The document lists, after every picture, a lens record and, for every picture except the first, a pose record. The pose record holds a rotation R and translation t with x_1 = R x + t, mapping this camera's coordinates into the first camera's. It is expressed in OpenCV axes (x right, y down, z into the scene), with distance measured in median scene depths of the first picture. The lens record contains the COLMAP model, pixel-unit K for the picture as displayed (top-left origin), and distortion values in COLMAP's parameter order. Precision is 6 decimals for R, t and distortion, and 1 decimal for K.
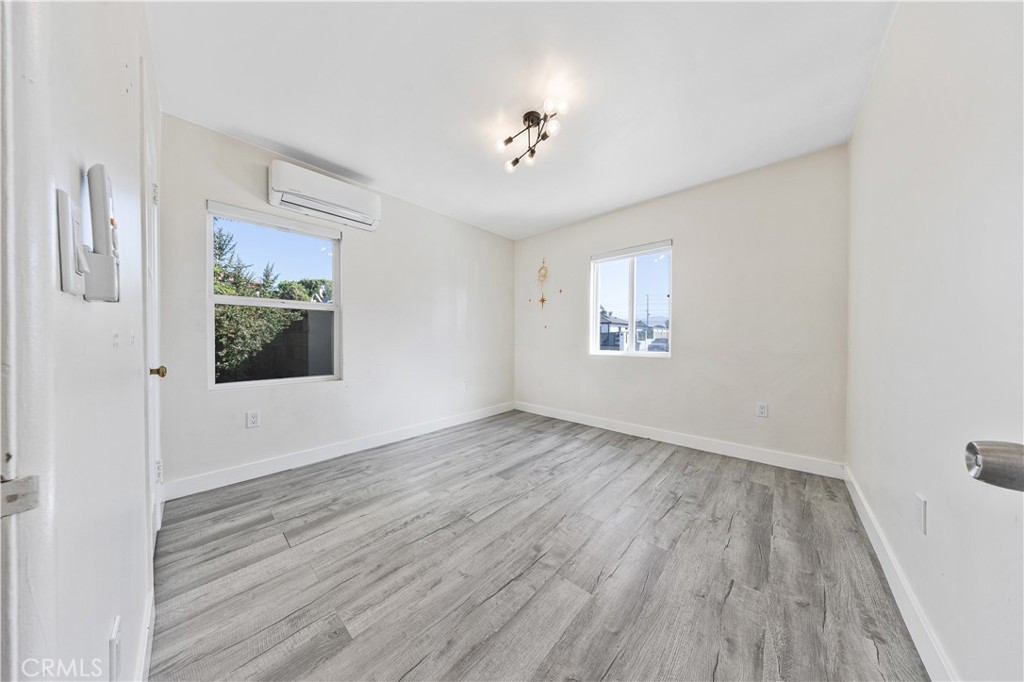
lens RADIAL K [[299.3, 0, 513.8], [0, 299.3, 340.0], [0, 0, 1]] dist [0.005564, -0.000922]
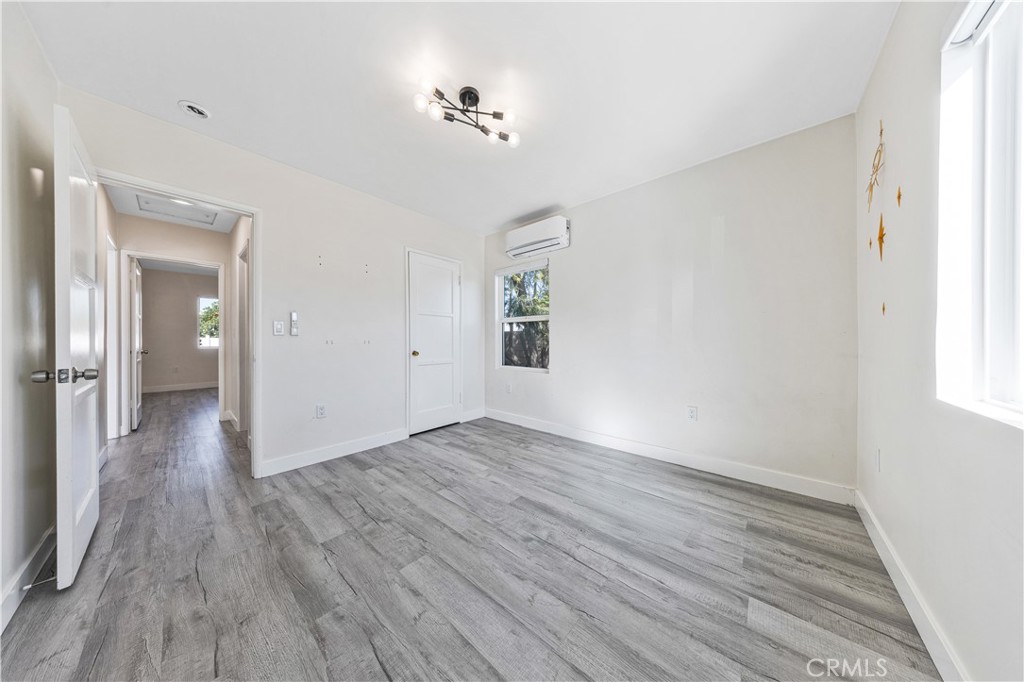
lens RADIAL K [[299.3, 0, 508.1], [0, 299.3, 339.8], [0, 0, 1]] dist [0.005564, -0.000922]
pose [[0.010678, 0.000395, -0.999943, 1.088923], [-0.003980, 0.999992, 0.000353, -0.017763], [0.999935, 0.003976, 0.010680, 1.256765]]
